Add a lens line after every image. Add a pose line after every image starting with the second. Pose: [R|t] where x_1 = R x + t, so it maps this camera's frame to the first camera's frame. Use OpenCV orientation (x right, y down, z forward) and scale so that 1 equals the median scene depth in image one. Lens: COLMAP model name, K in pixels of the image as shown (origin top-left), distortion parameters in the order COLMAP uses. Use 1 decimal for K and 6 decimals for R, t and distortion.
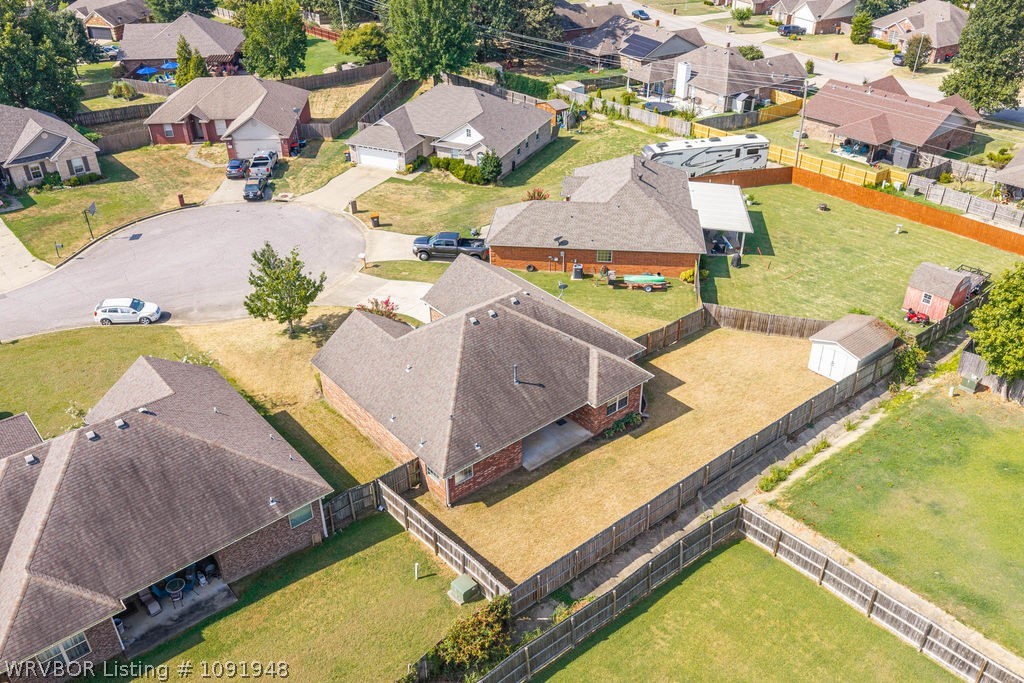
lens RADIAL K [[883.2, 0, 517.0], [0, 883.2, 316.5], [0, 0, 1]] dist [0.039254, -0.088270]
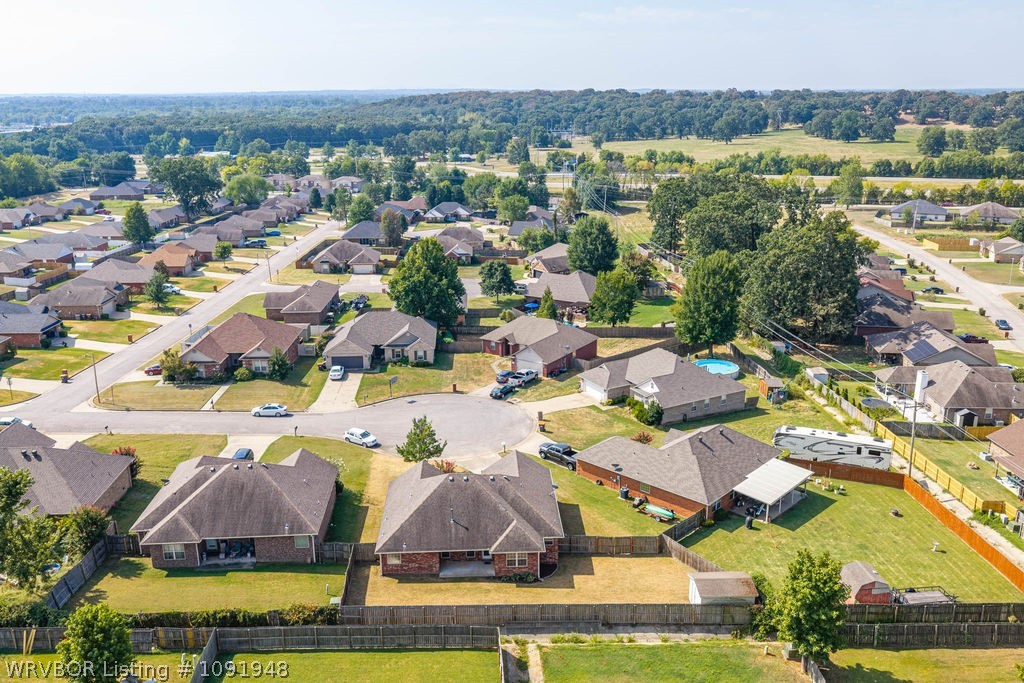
lens RADIAL K [[883.2, 0, 517.0], [0, 883.2, 316.5], [0, 0, 1]] dist [0.039254, -0.088270]
pose [[0.793055, 0.155112, -0.589070, 0.554302], [-0.303987, 0.938792, -0.162053, -0.028542], [0.527878, 0.307586, 0.791666, -0.190160]]
